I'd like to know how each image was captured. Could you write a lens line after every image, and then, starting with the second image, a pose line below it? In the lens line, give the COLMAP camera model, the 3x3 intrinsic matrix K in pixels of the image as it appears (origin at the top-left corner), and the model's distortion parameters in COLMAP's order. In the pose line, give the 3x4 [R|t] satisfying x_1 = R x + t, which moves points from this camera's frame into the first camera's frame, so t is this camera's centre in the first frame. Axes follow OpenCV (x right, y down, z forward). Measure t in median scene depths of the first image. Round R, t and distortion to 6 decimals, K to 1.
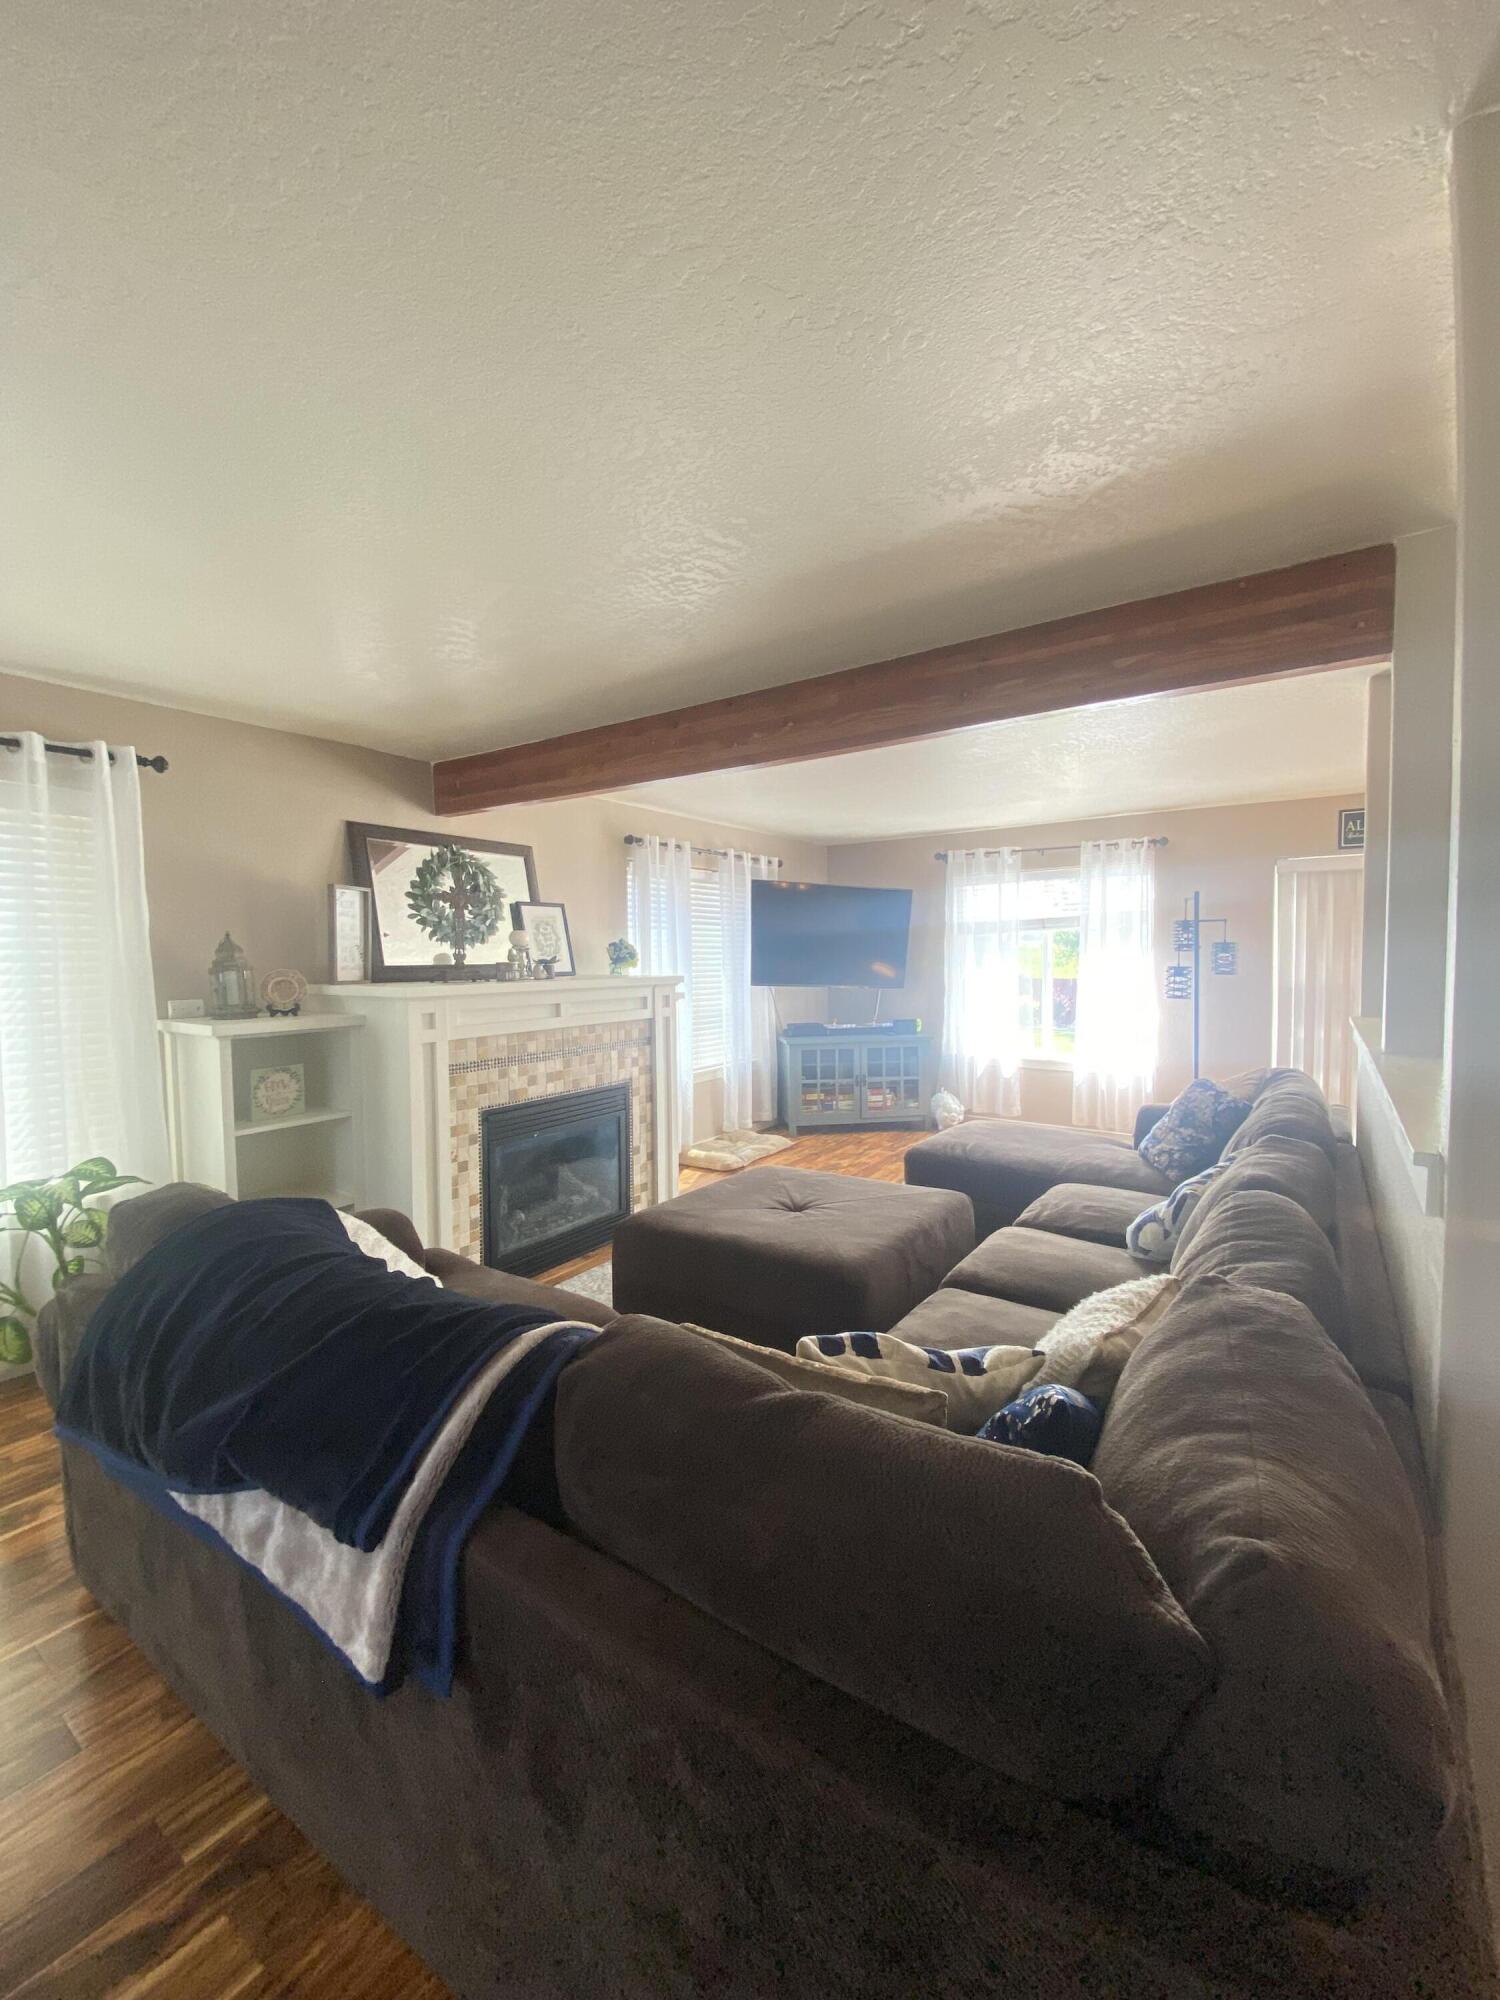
lens RADIAL K [[775.9, 0, 750.0], [0, 775.9, 1000.0], [0, 0, 1]] dist [0.000525, -0.000459]
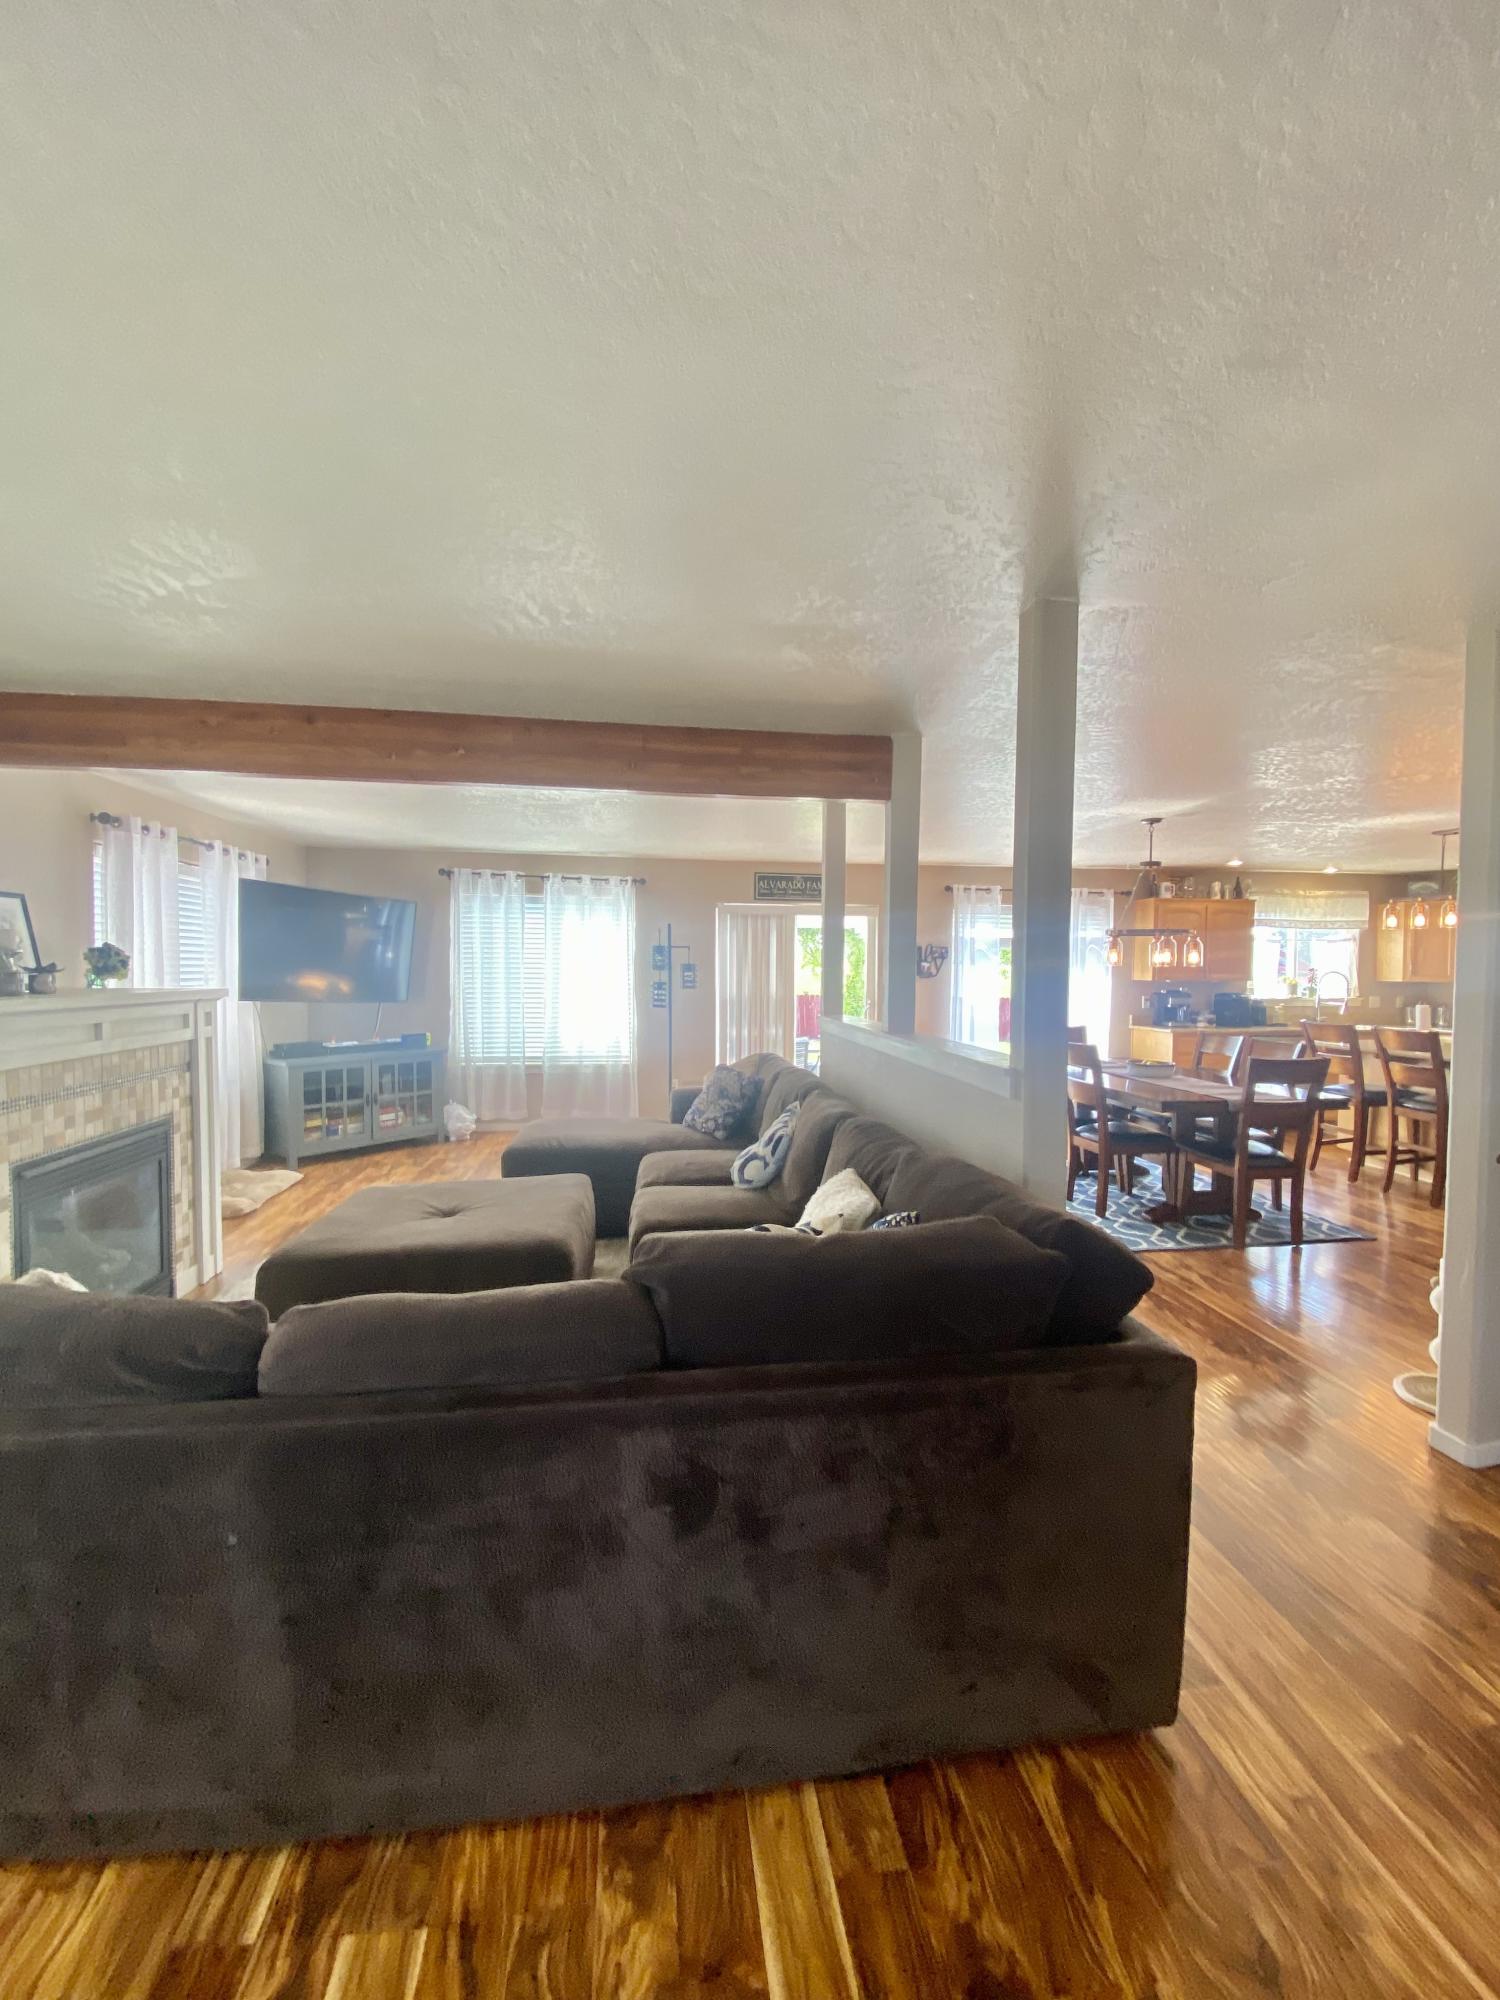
lens RADIAL K [[775.9, 0, 750.0], [0, 775.9, 1000.0], [0, 0, 1]] dist [0.000525, -0.000459]
pose [[0.737539, -0.008144, 0.675255, -0.248646], [0.021795, 0.999693, -0.011748, 0.004351], [-0.674952, 0.023382, 0.737491, -0.029848]]
